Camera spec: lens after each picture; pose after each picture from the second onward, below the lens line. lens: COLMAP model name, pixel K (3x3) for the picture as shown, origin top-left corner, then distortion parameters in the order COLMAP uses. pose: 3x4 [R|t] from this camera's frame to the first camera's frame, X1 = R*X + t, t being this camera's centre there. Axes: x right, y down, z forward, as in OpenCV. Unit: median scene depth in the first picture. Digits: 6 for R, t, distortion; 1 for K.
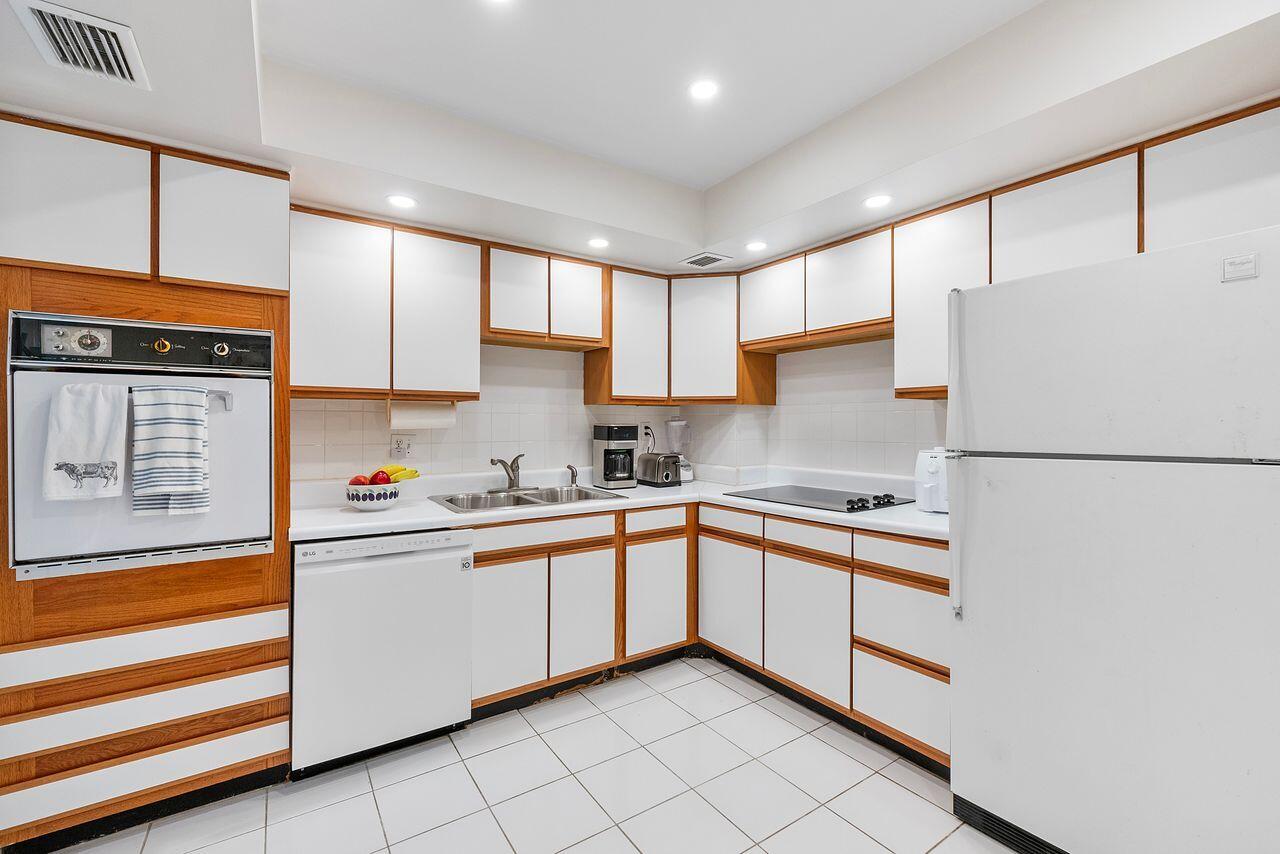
lens RADIAL K [[548.6, 0, 637.8], [0, 548.6, 425.9], [0, 0, 1]] dist [-0.009930, 0.000141]
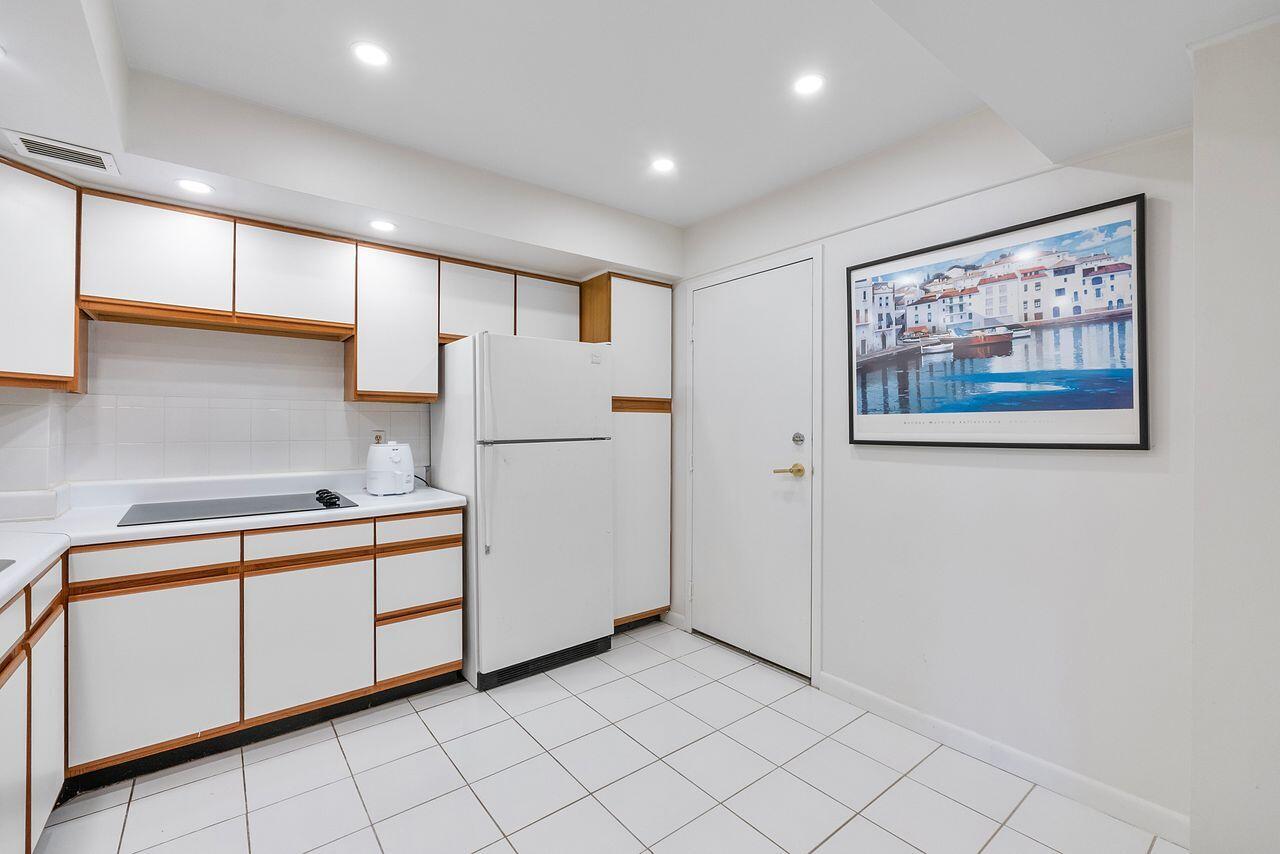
lens RADIAL K [[548.6, 0, 639.2], [0, 548.6, 422.8], [0, 0, 1]] dist [-0.009930, 0.000141]
pose [[-0.078523, 0.005006, 0.996900, -0.651089], [-0.000328, 0.999987, -0.005048, 0.003093], [-0.996912, -0.000723, -0.078520, 0.495792]]
